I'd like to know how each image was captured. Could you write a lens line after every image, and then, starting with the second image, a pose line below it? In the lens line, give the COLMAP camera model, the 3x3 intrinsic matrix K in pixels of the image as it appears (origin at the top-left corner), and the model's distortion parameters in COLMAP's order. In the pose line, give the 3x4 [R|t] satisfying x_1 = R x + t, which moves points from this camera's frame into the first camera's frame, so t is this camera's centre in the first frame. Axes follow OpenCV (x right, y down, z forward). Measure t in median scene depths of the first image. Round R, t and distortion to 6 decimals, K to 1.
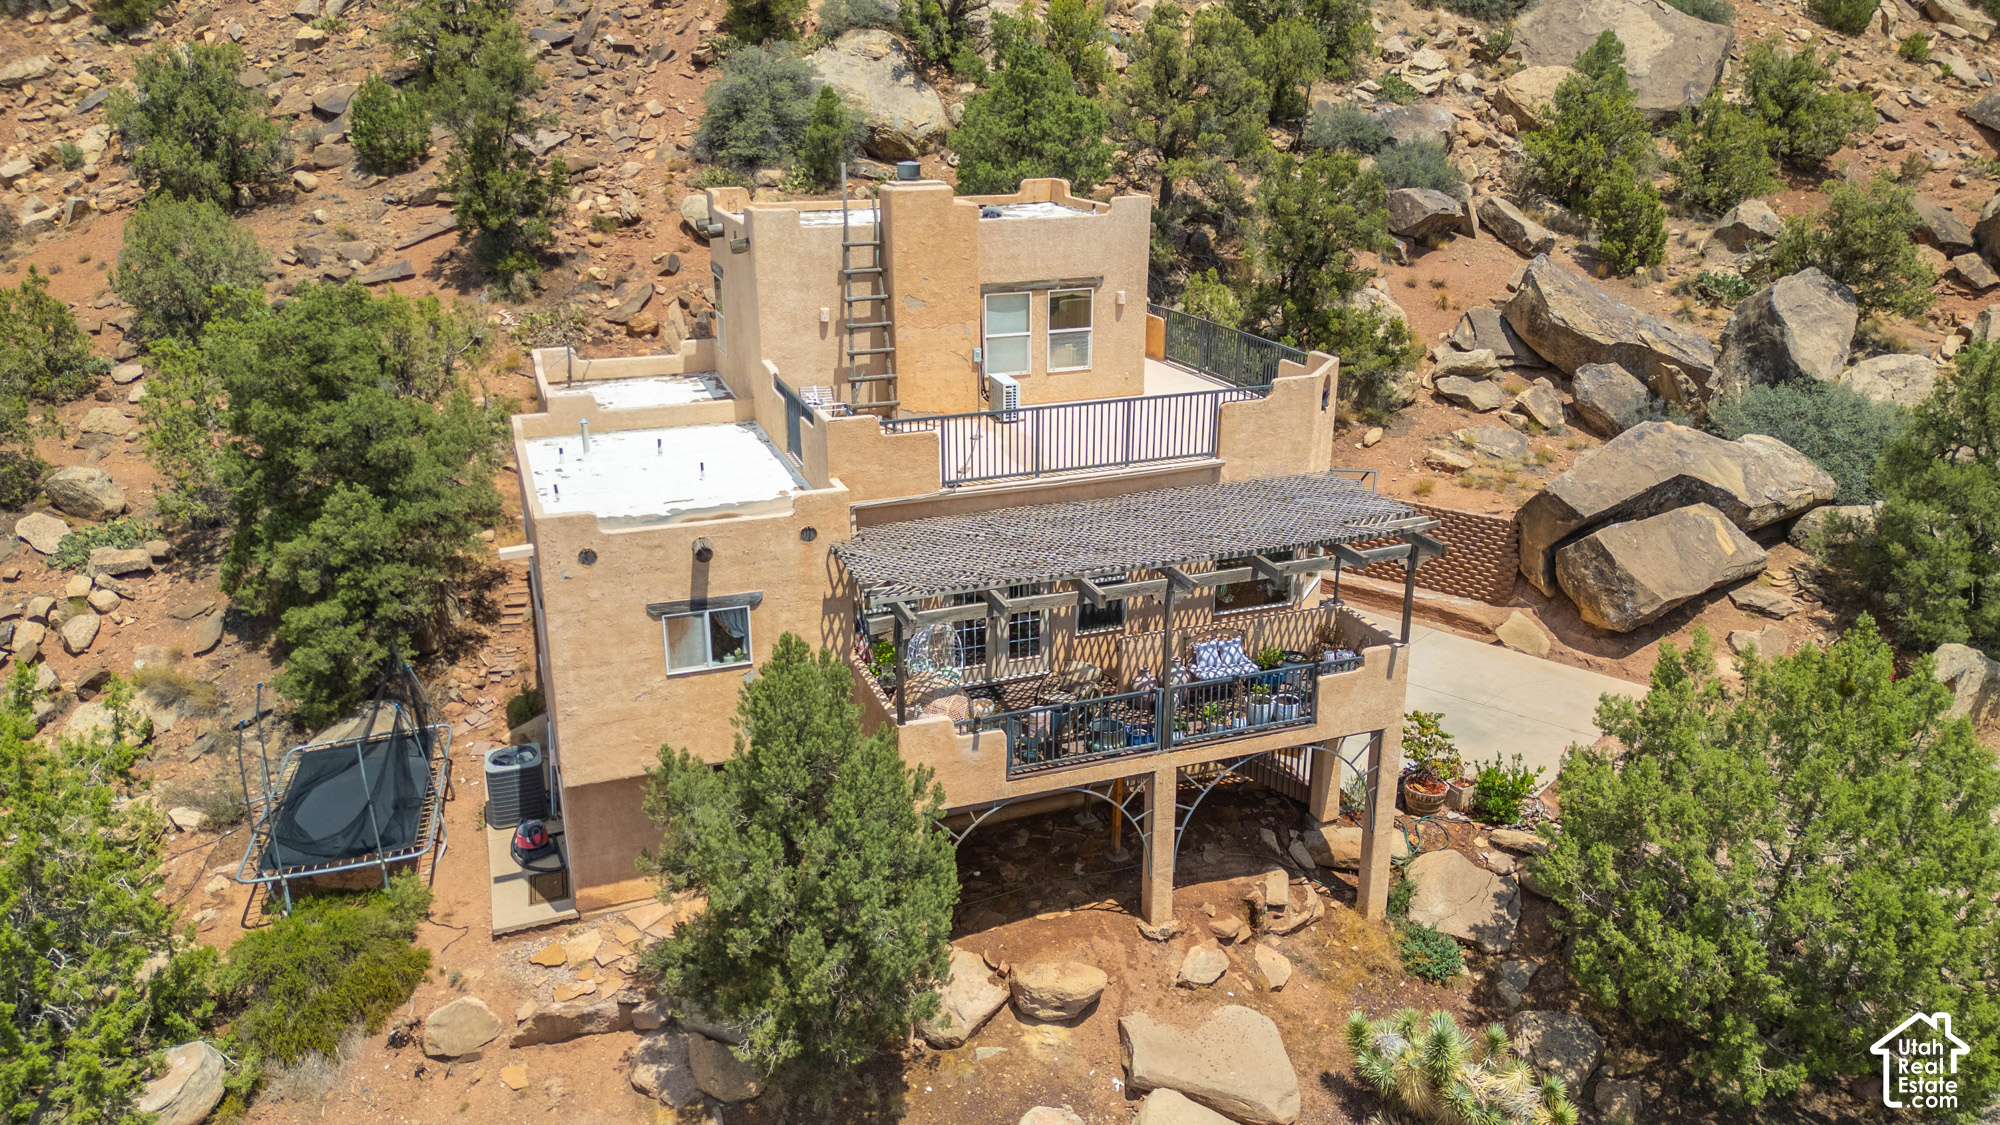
lens RADIAL K [[1401.3, 0, 994.5], [0, 1401.3, 538.2], [0, 0, 1]] dist [0.094304, -0.090385]
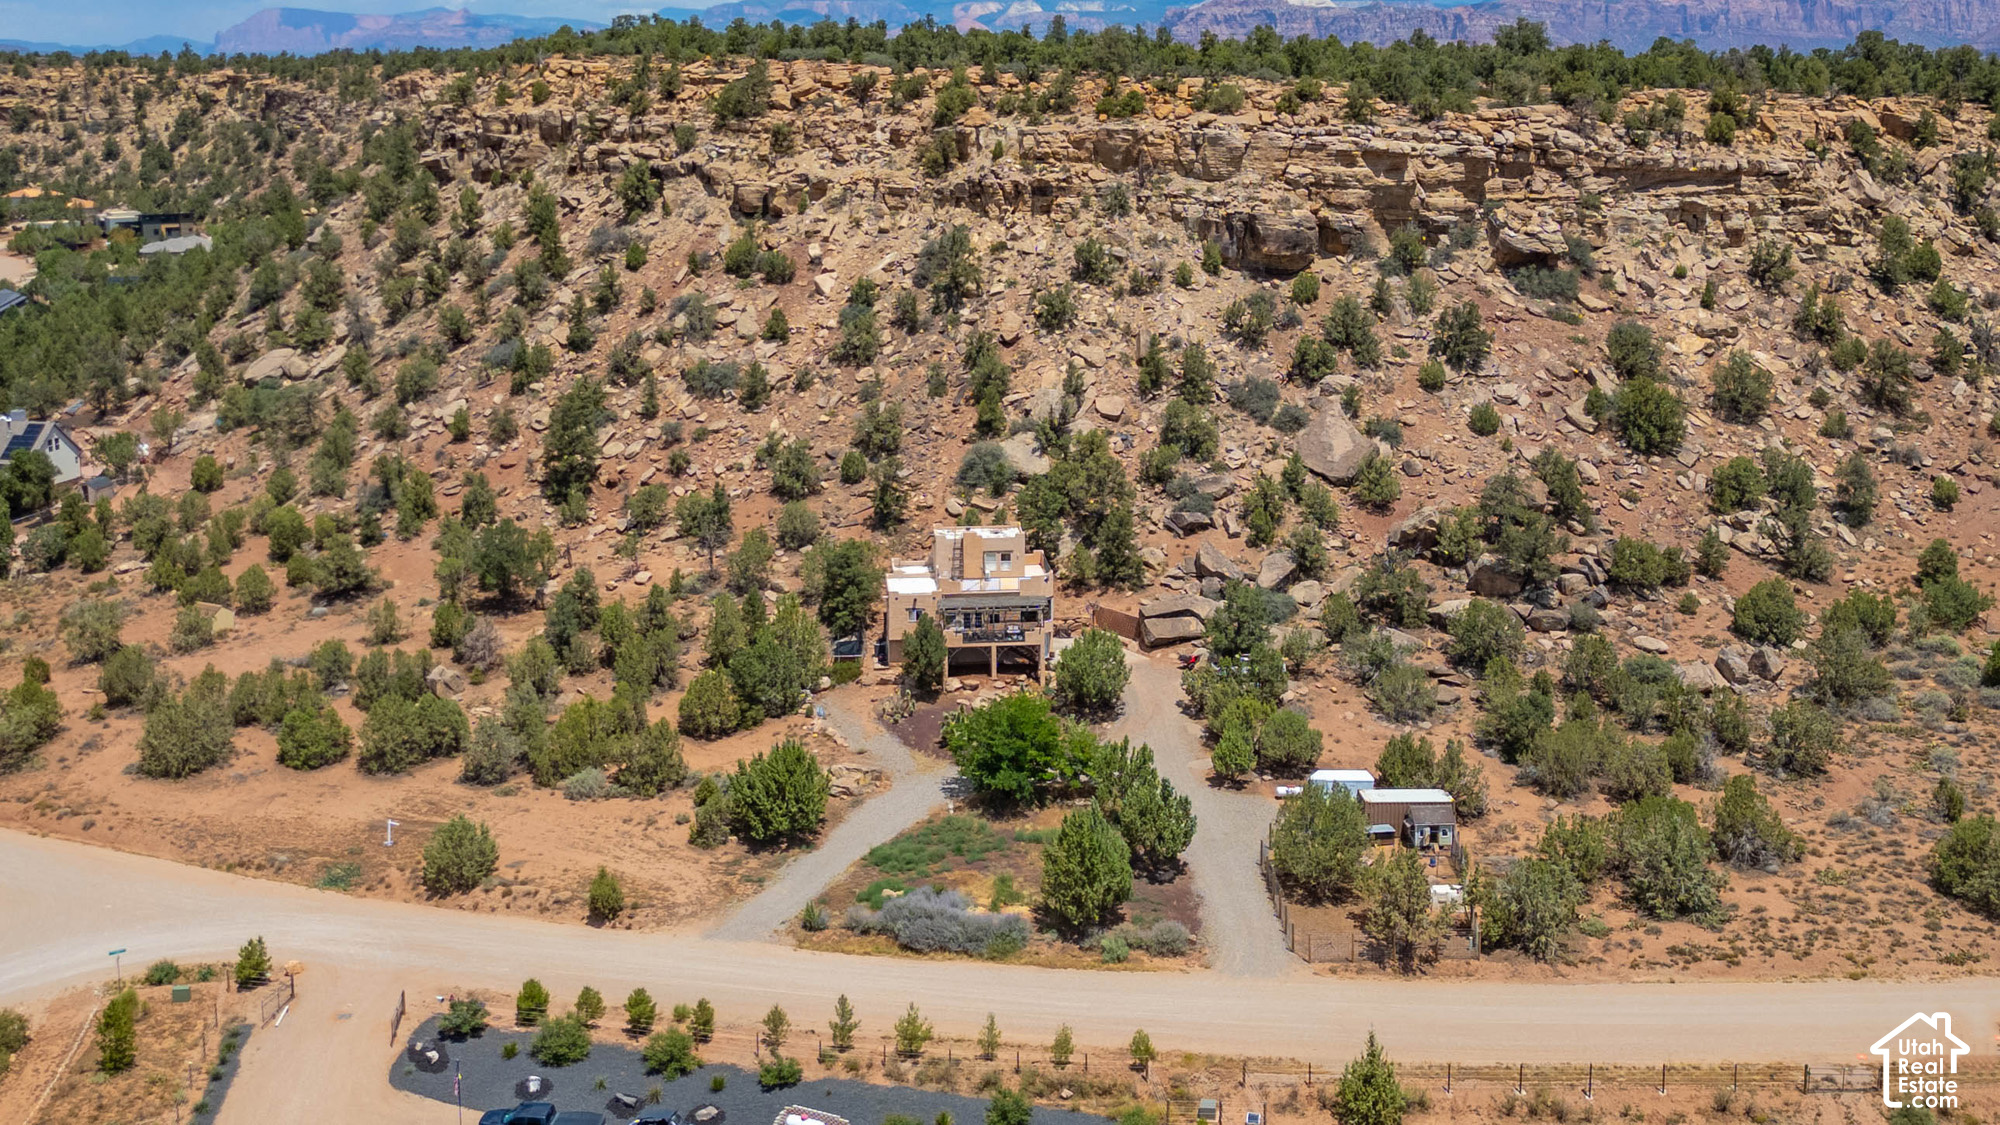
lens RADIAL K [[1412.1, 0, 1002.6], [0, 1412.1, 566.6], [0, 0, 1]] dist [0.077531, -0.082102]
pose [[0.969462, 0.060140, -0.237755, 0.977100], [-0.082767, 0.992820, -0.086357, 0.224413], [0.230854, 0.103398, 0.967479, -2.931196]]
